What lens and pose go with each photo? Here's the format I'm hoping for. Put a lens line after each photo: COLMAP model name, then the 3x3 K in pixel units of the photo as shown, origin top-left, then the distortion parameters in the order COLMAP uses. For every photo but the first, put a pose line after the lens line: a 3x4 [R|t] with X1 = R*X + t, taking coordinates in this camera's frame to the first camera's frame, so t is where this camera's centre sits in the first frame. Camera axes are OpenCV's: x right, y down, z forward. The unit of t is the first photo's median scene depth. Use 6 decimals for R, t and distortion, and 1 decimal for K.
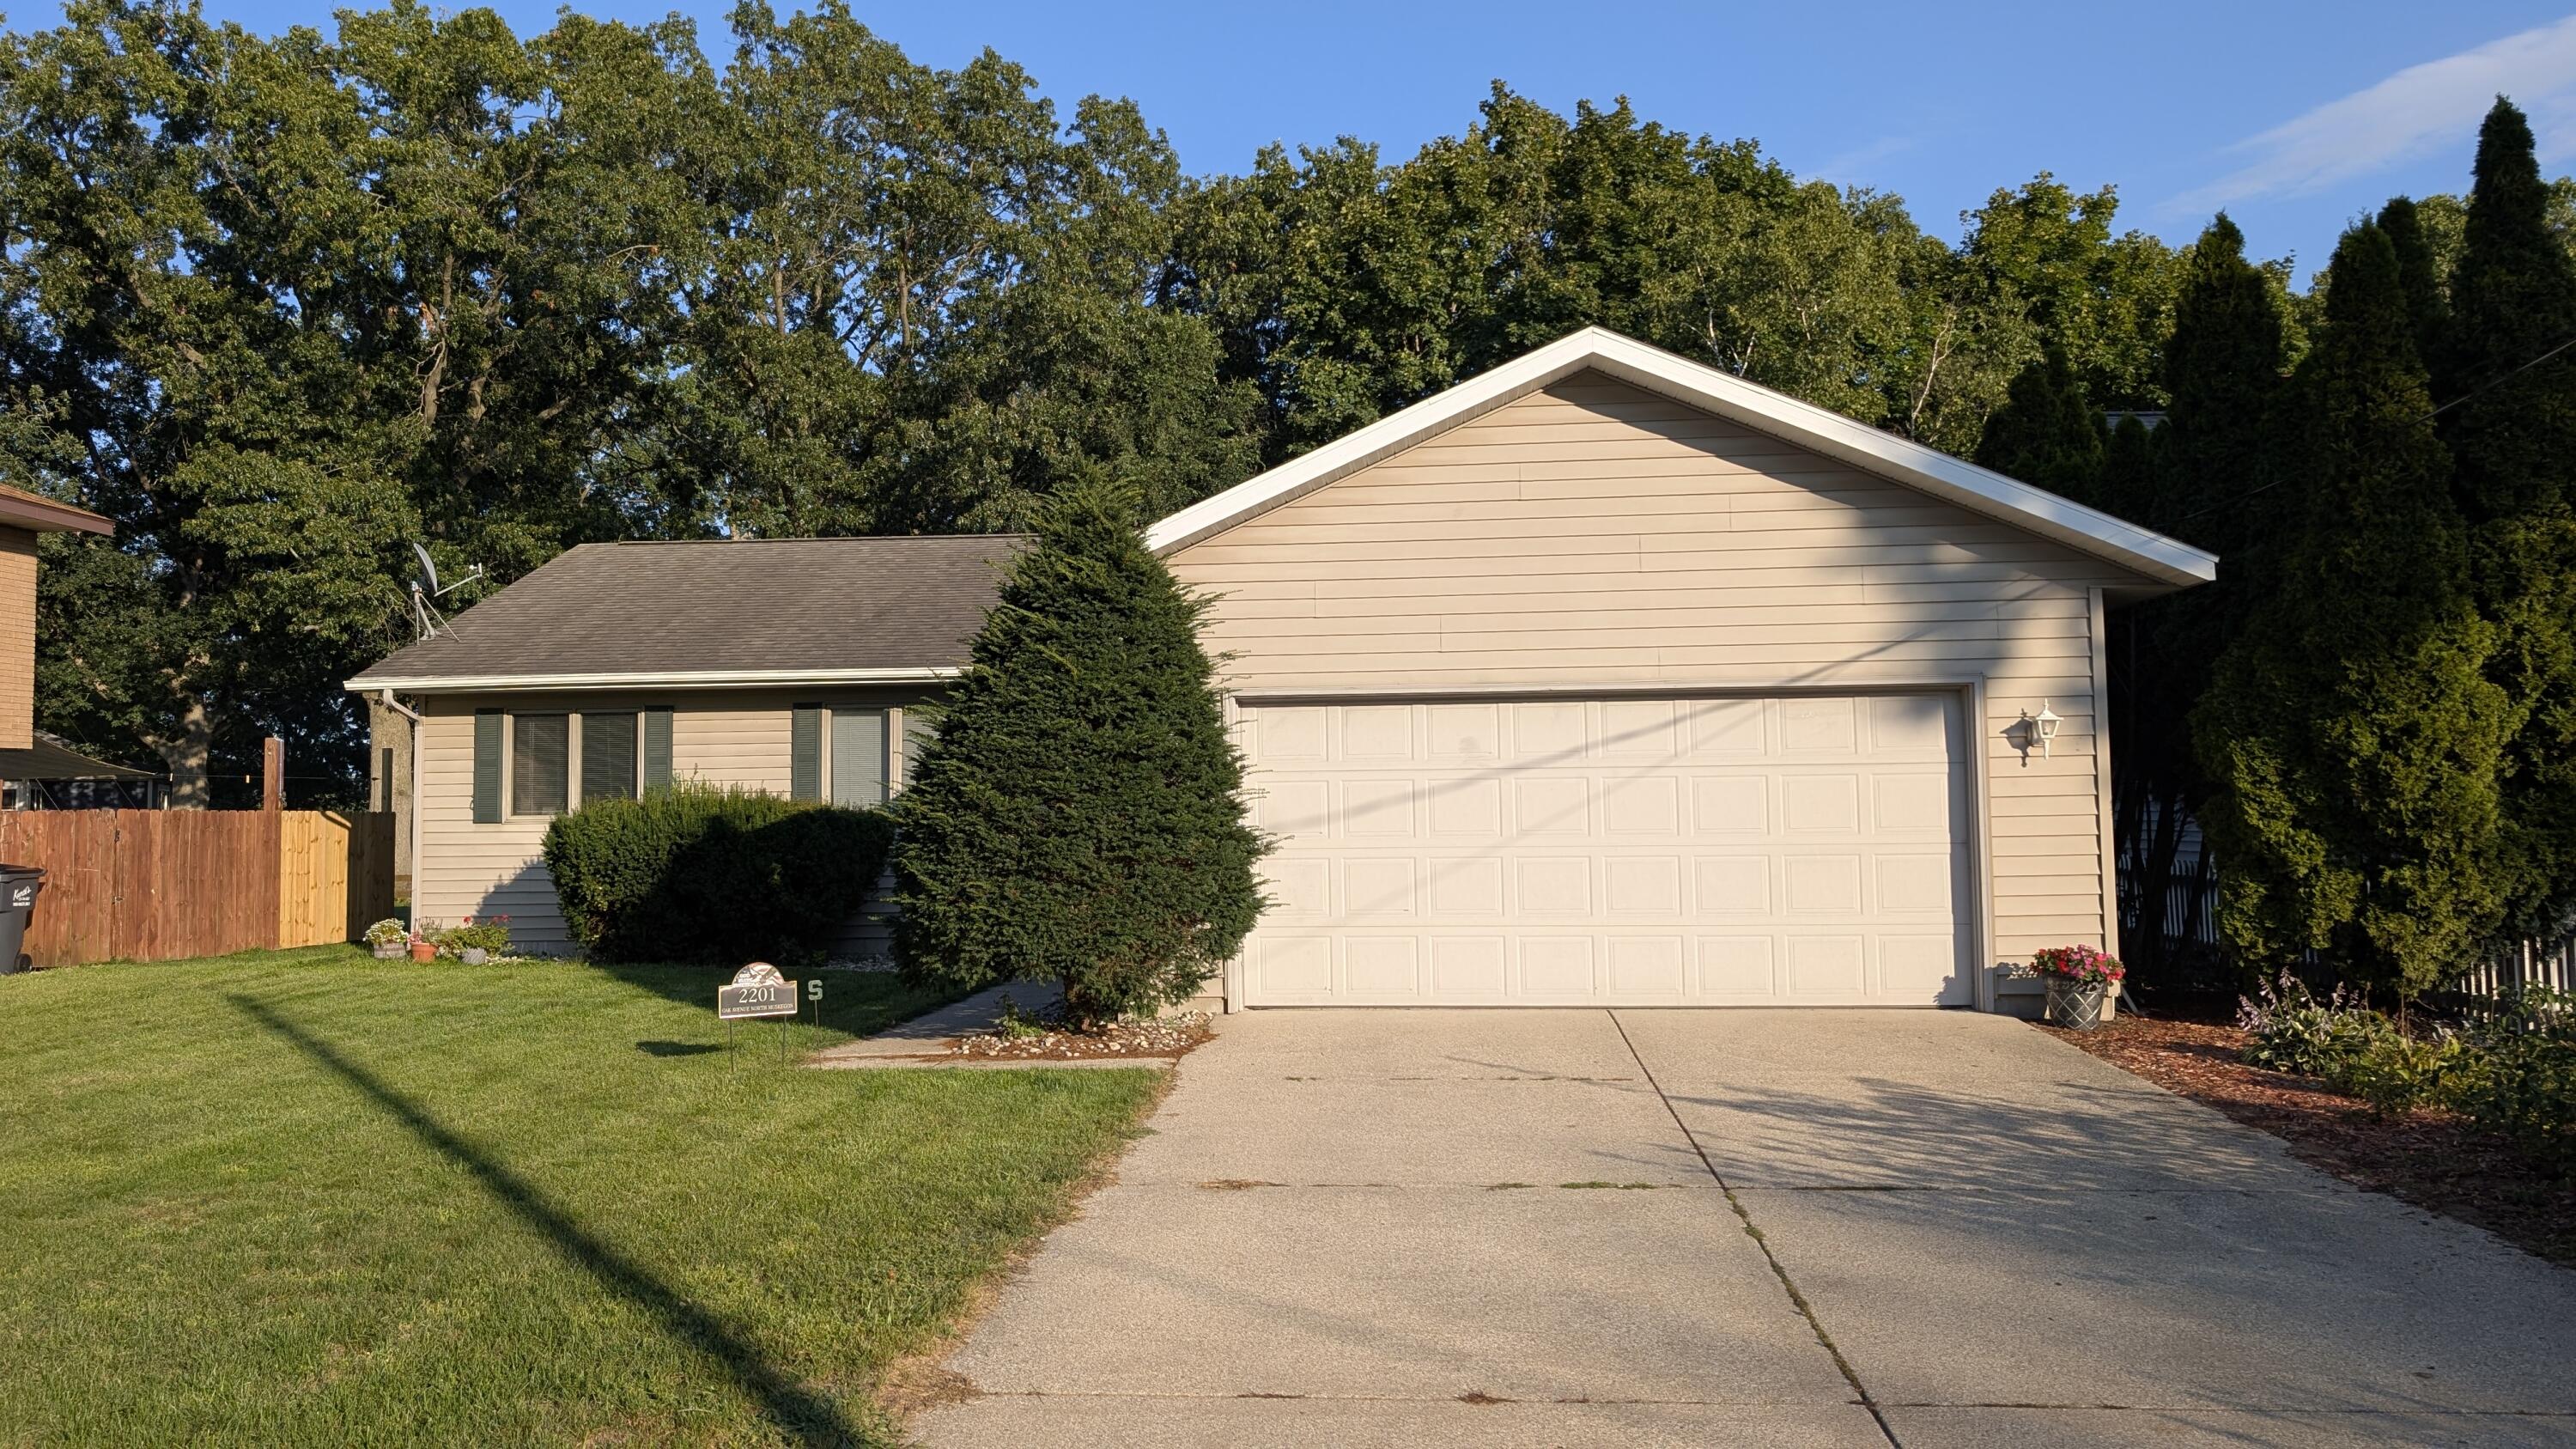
lens RADIAL K [[1821.6, 0, 1288.0], [0, 1821.6, 724.5], [0, 0, 1]] dist [0.052671, -0.059200]
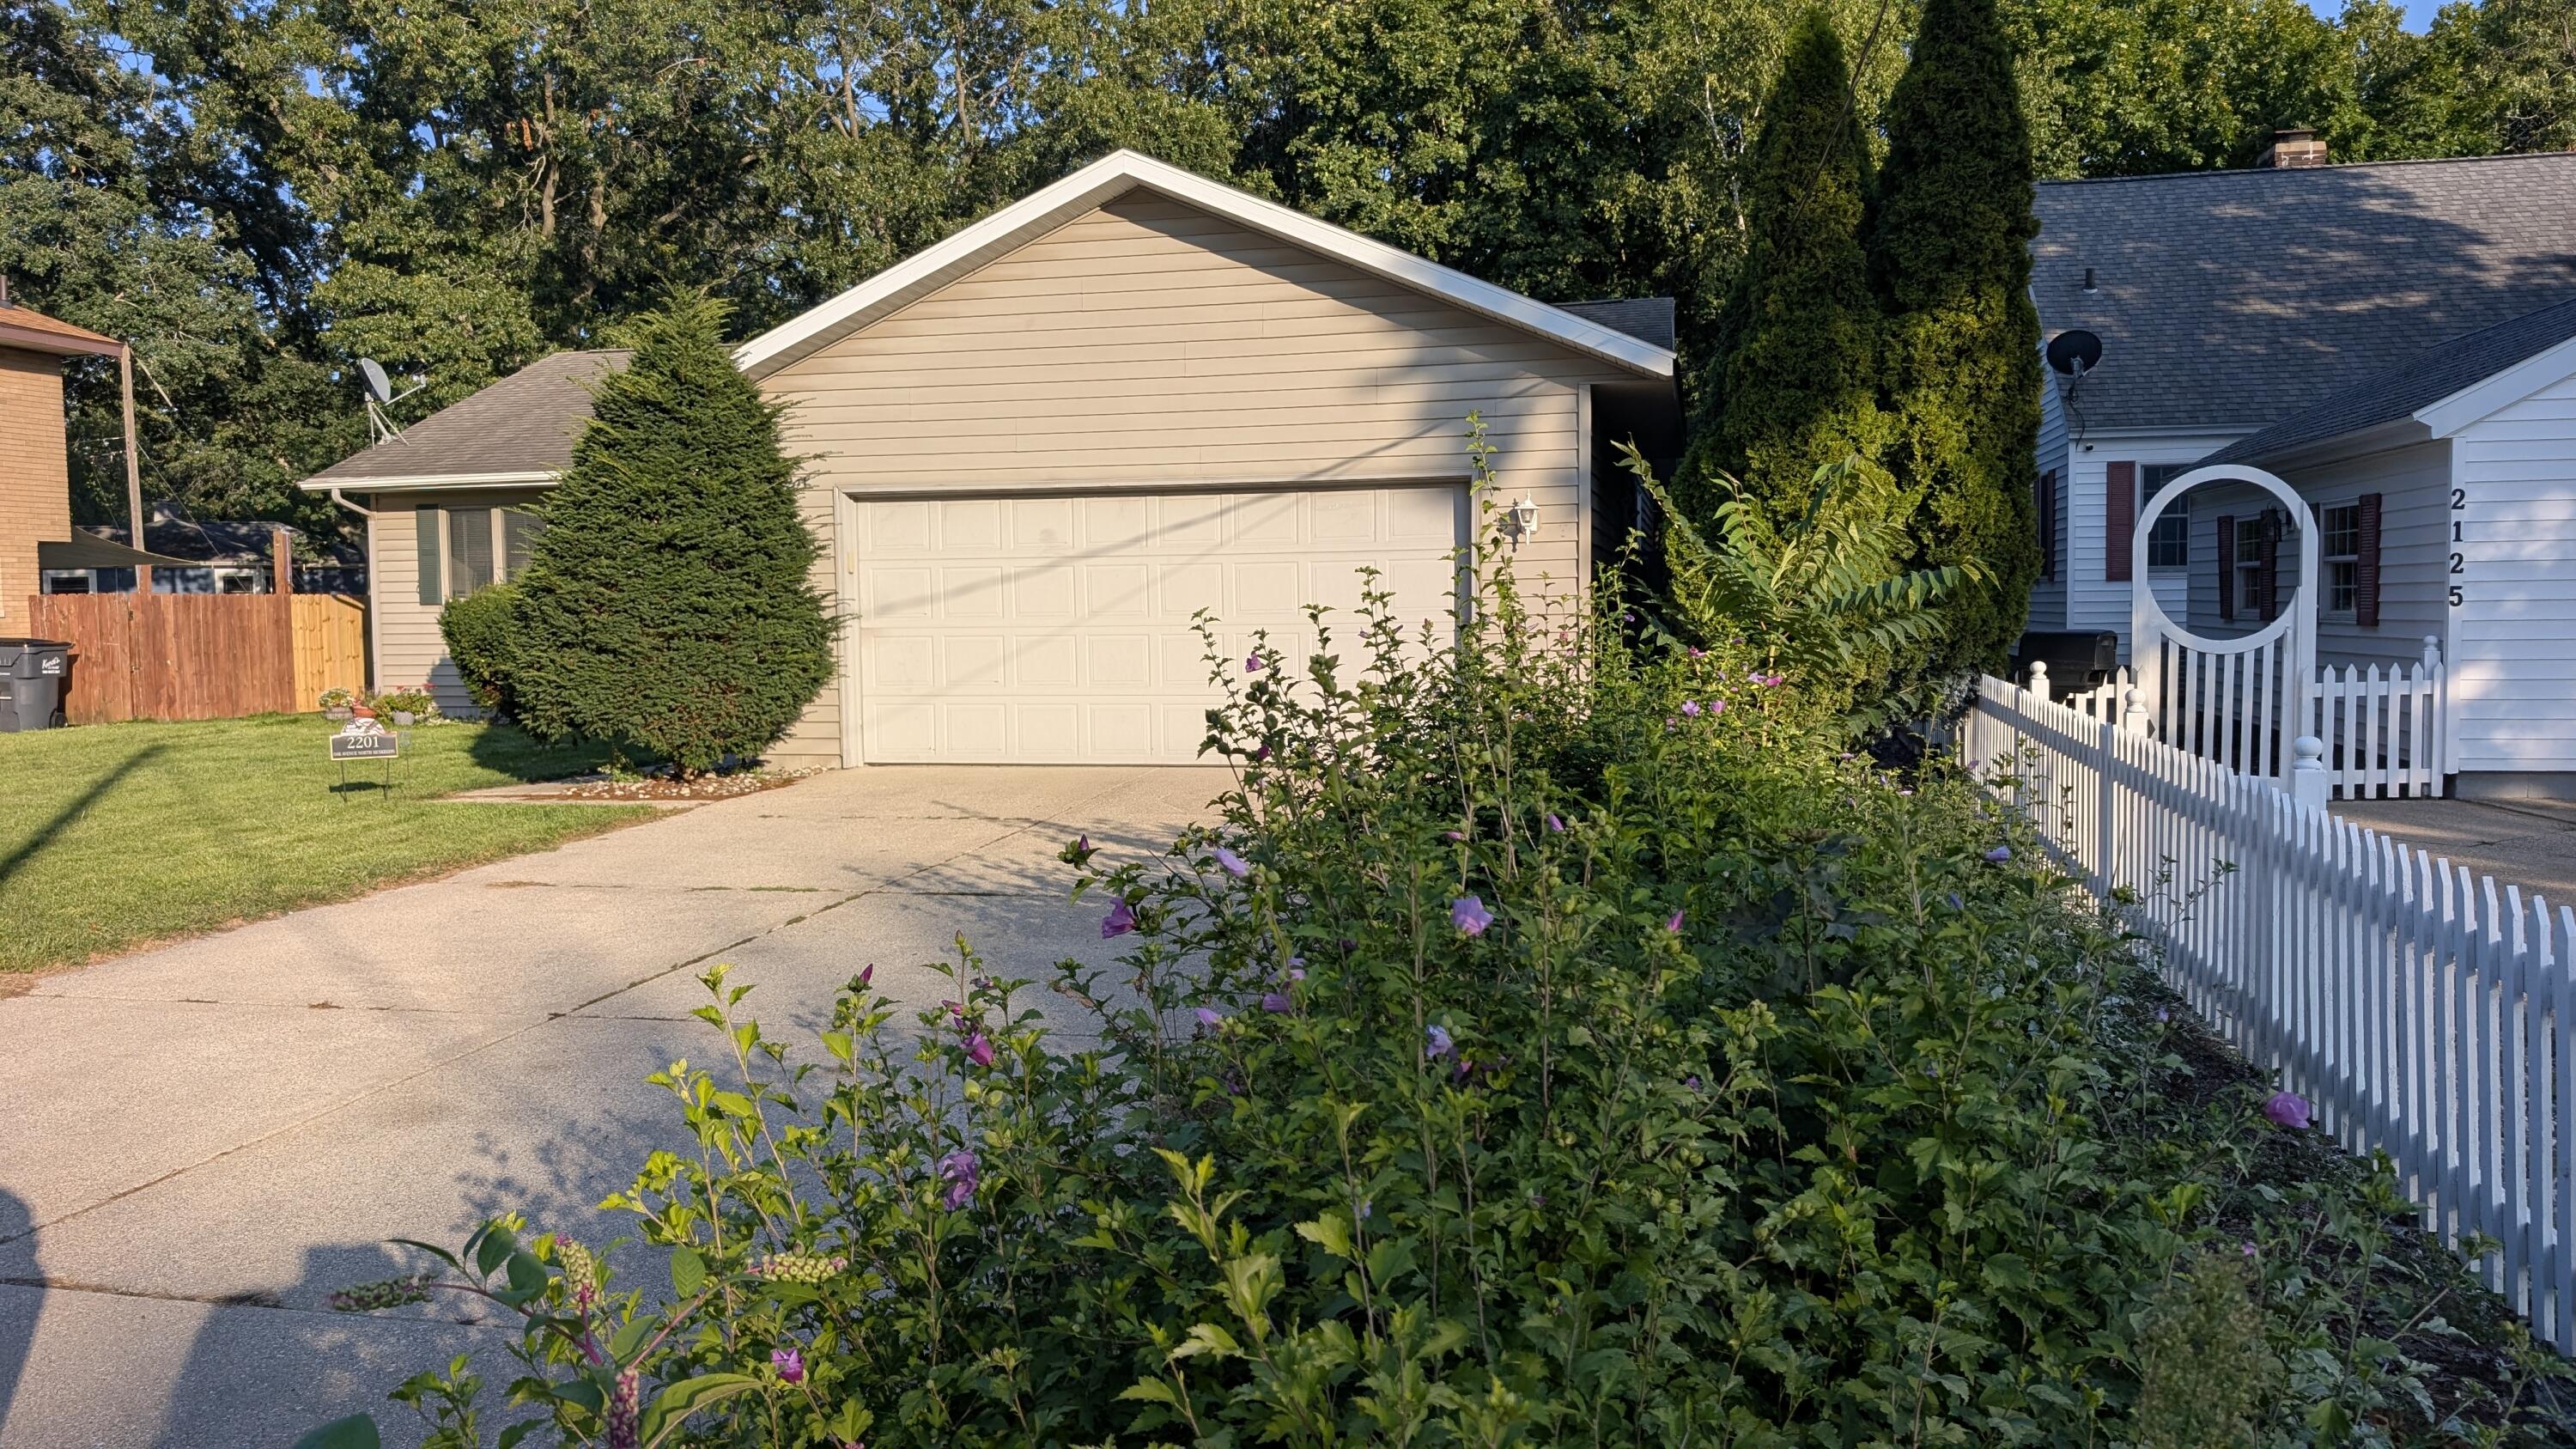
lens RADIAL K [[1821.6, 0, 1288.0], [0, 1821.6, 724.5], [0, 0, 1]] dist [0.052671, -0.059200]
pose [[0.989718, 0.008526, -0.142781, 0.280507], [0.008314, 0.993105, 0.116933, -0.002106], [0.142793, -0.116918, 0.982823, -0.066928]]
